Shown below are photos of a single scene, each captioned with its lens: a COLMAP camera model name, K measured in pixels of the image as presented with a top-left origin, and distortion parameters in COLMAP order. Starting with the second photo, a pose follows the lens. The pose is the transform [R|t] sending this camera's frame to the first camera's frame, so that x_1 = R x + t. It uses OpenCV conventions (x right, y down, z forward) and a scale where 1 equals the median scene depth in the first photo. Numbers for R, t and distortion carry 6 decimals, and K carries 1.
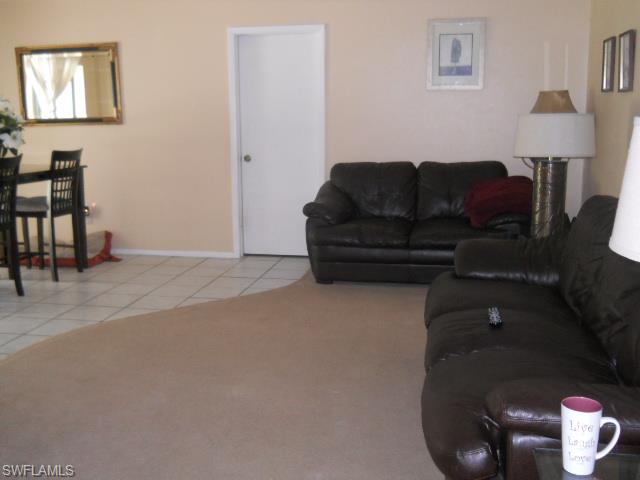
lens RADIAL K [[689.1, 0, 320.0], [0, 689.1, 240.0], [0, 0, 1]] dist [-0.006472, -0.015641]
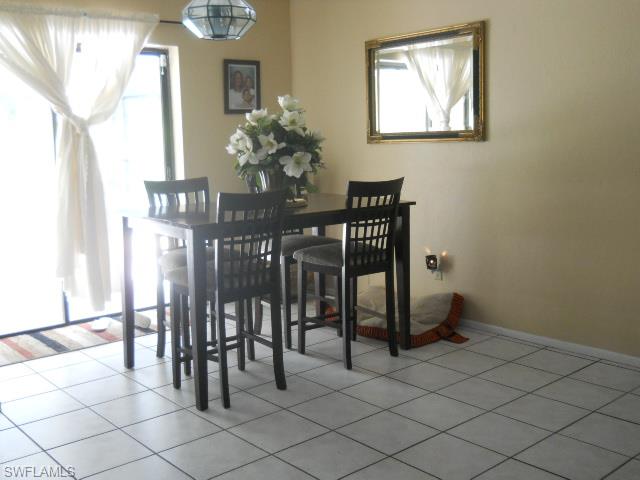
lens RADIAL K [[723.4, 0, 320.0], [0, 723.4, 240.0], [0, 0, 1]] dist [-0.108820, -0.001389]
pose [[0.777748, 0.077262, -0.623810, 0.036325], [-0.088365, 0.996001, 0.013188, -0.073138], [0.622334, 0.044867, 0.781465, 0.393687]]
